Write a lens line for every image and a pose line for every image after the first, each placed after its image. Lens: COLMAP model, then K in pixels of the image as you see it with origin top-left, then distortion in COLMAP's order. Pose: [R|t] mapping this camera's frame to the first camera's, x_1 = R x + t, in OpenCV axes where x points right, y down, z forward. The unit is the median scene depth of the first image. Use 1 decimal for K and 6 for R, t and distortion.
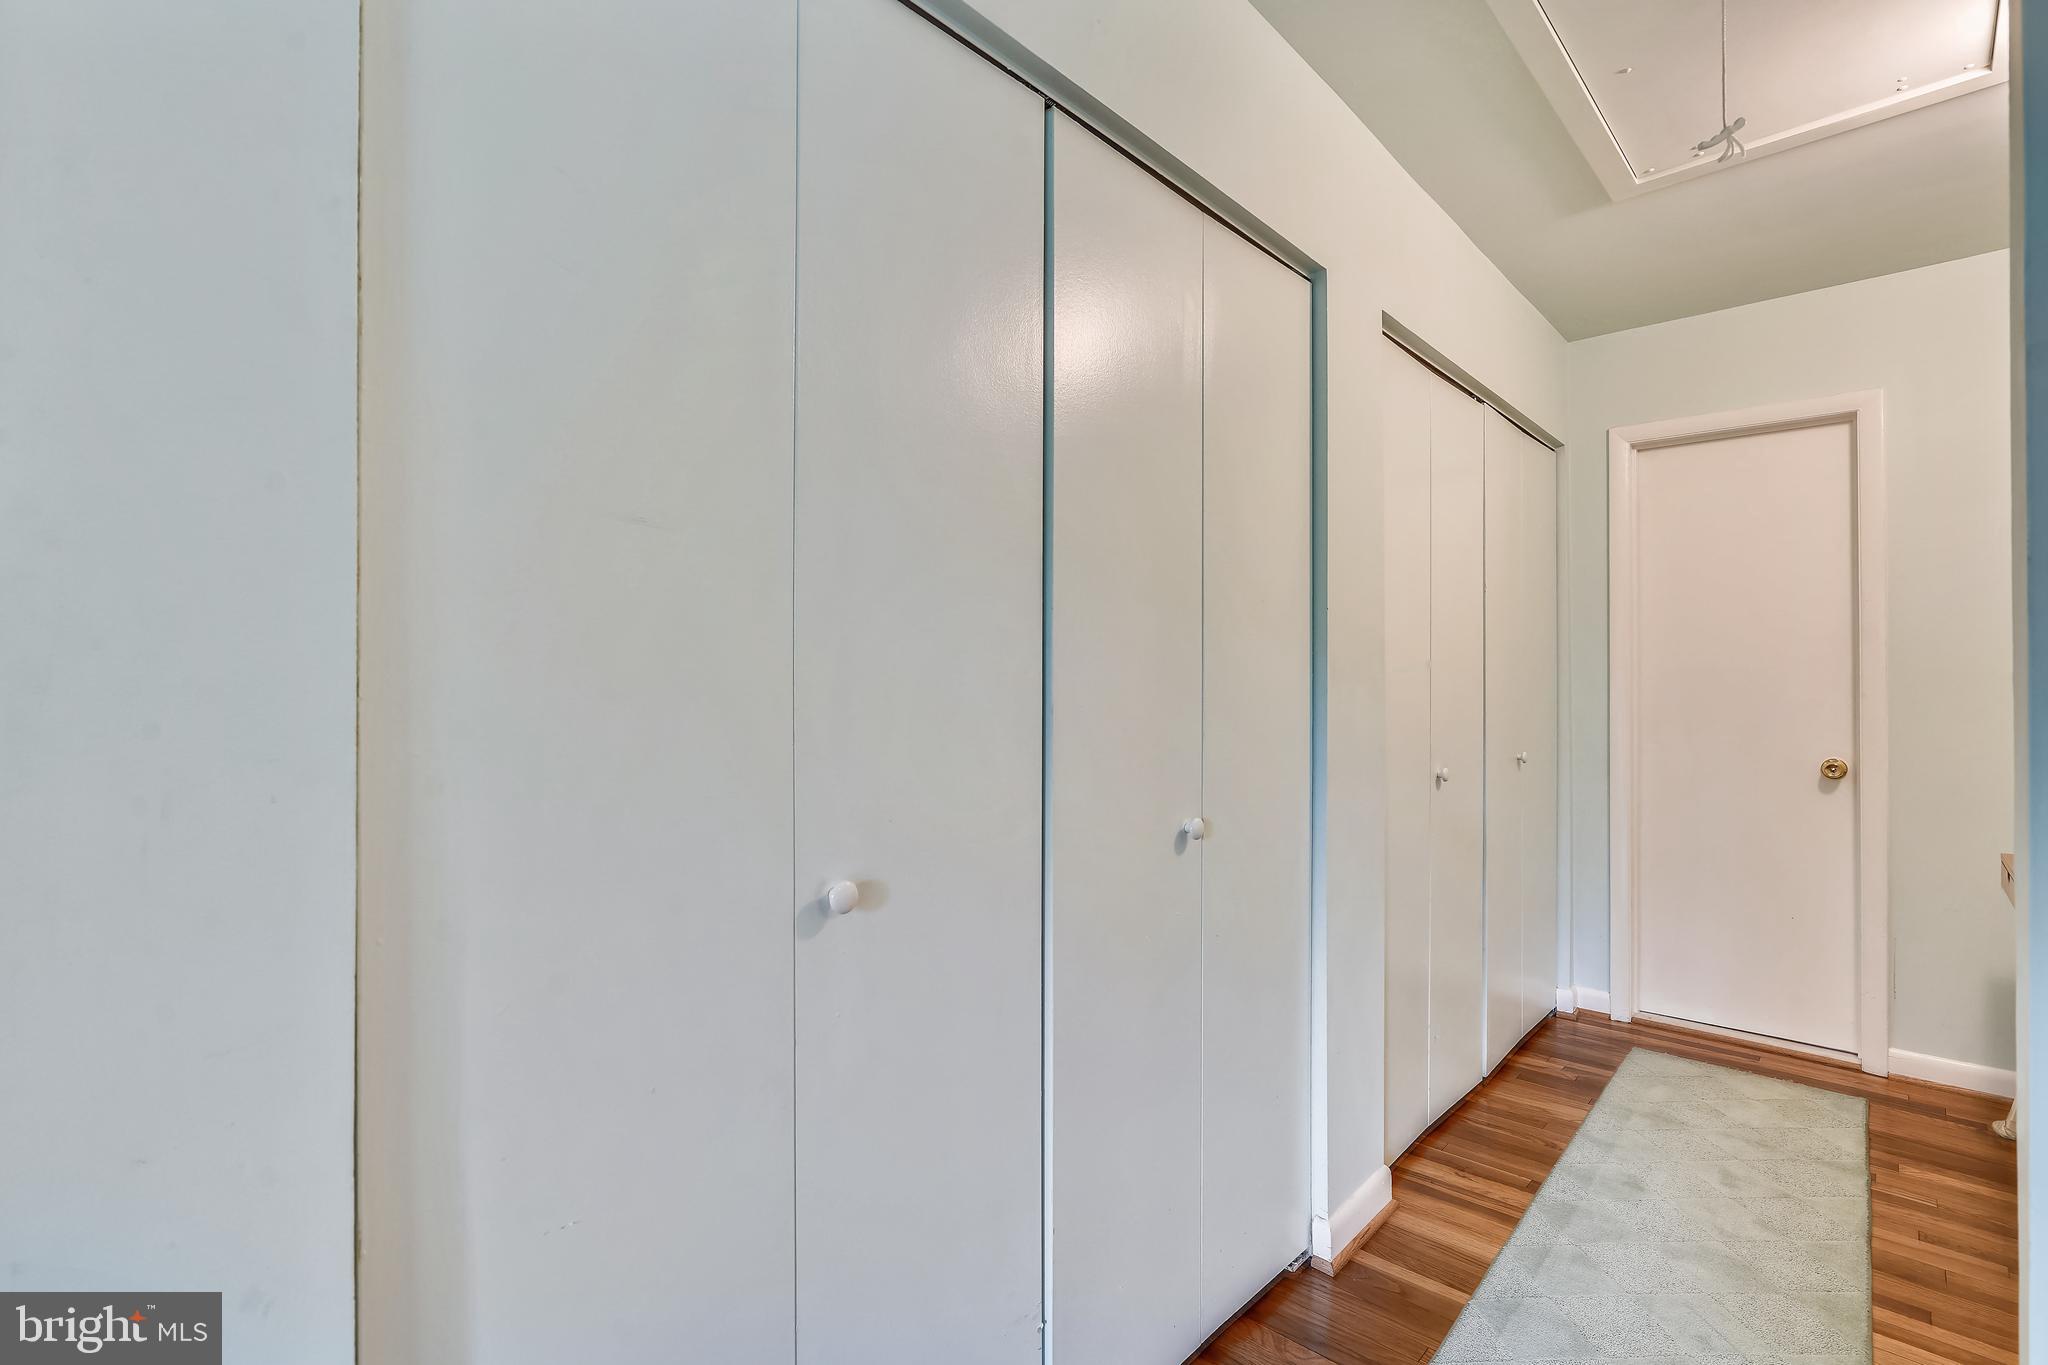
lens RADIAL K [[917.6, 0, 1031.4], [0, 917.6, 679.1], [0, 0, 1]] dist [-0.002404, 0.001443]
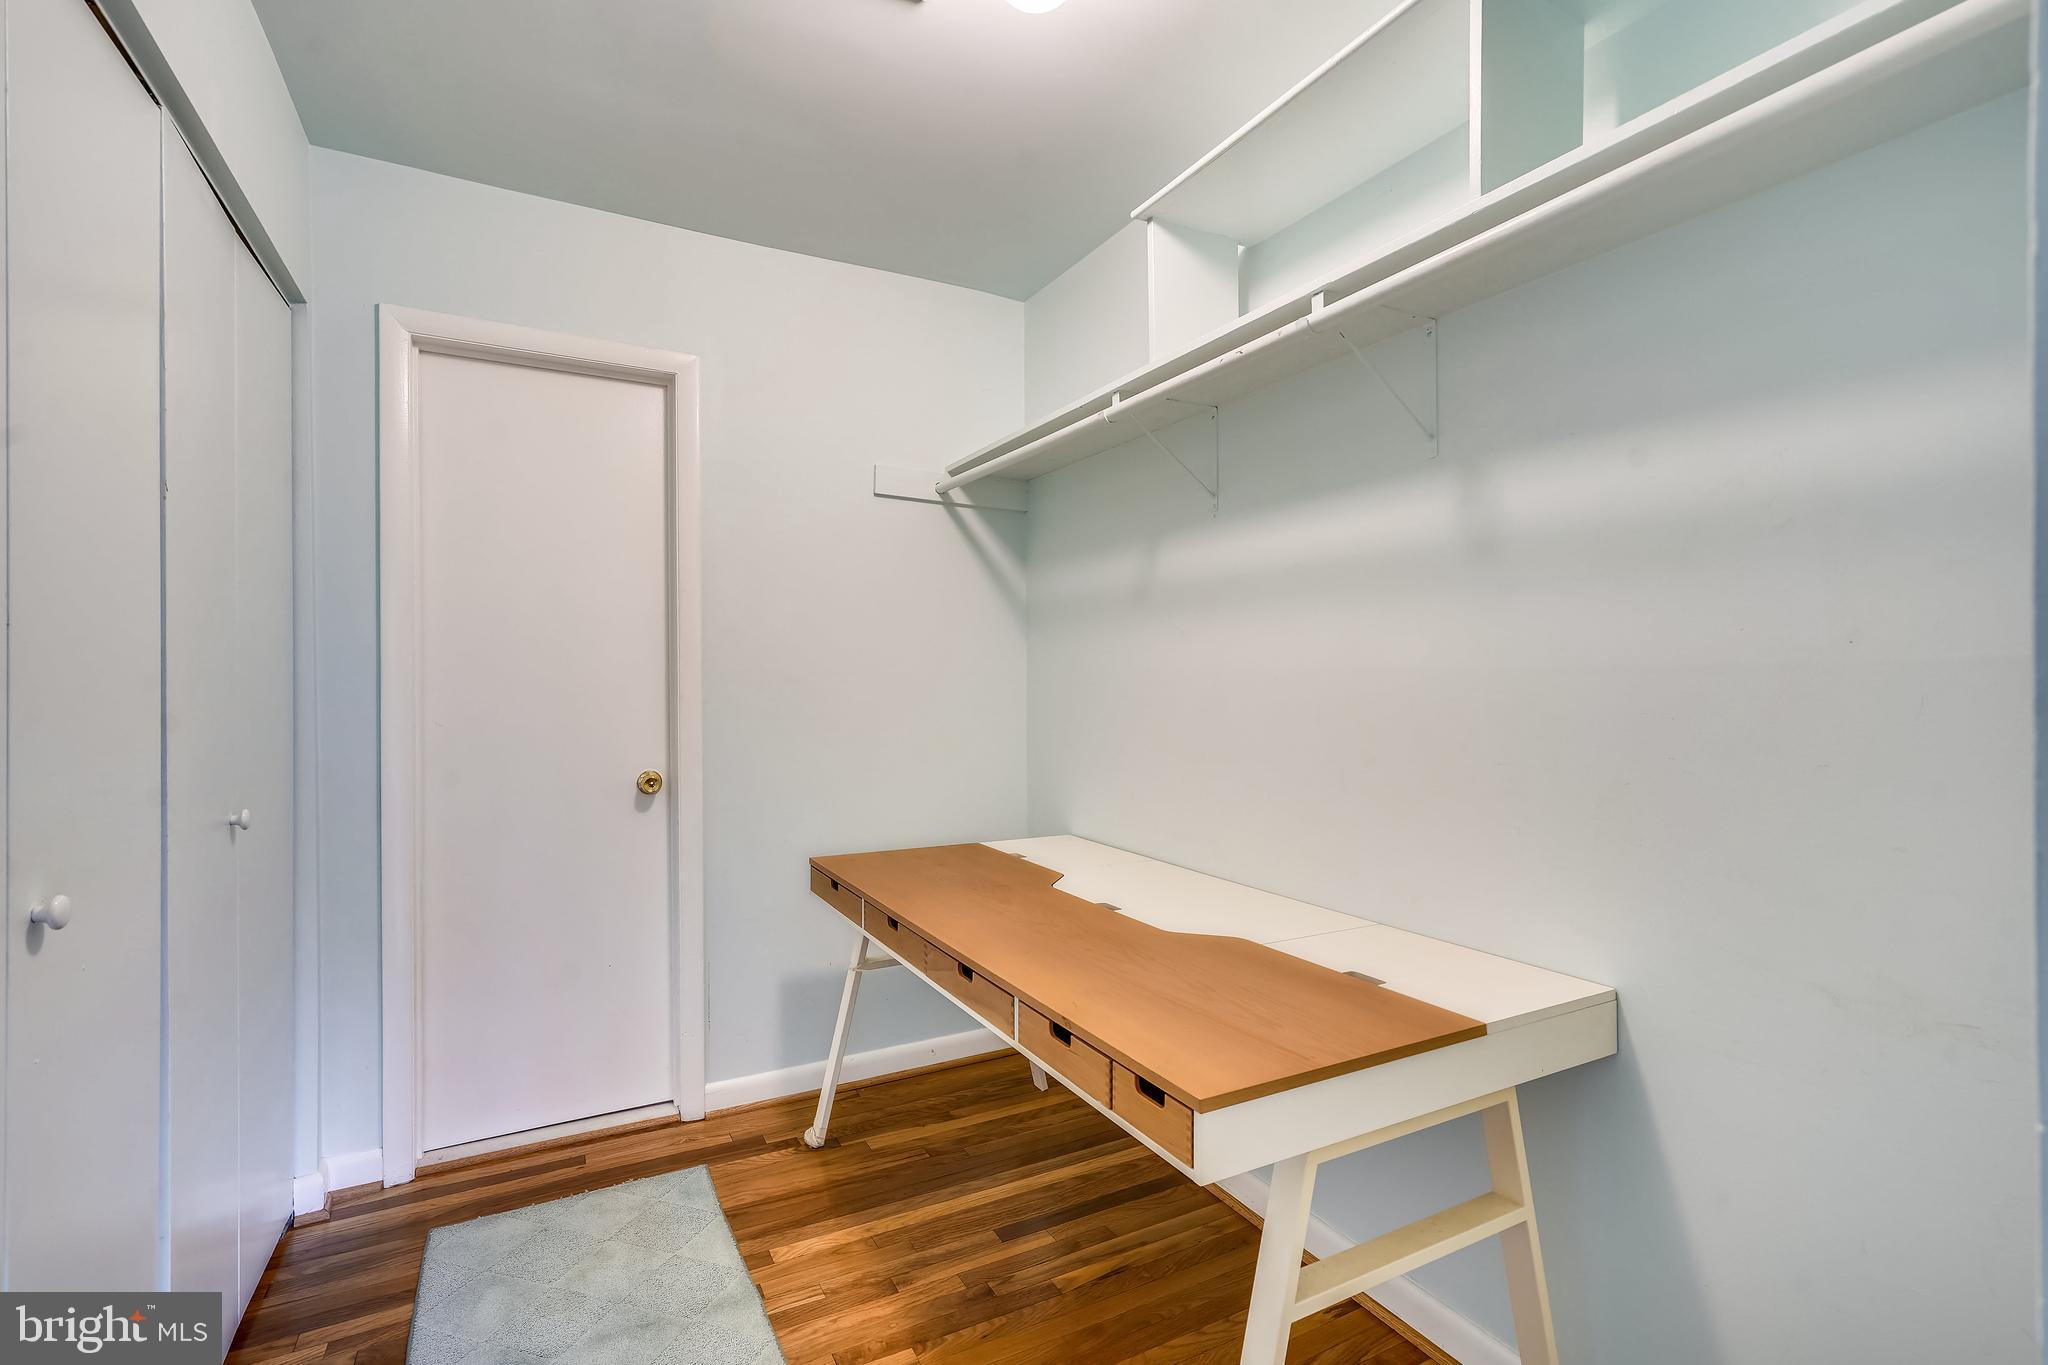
lens RADIAL K [[917.6, 0, 1033.1], [0, 917.6, 681.8], [0, 0, 1]] dist [-0.002404, 0.001443]
pose [[0.317881, -0.002266, 0.948128, 0.169724], [0.000703, 0.999997, 0.002154, 0.001163], [-0.948130, -0.000018, 0.317882, 0.384703]]
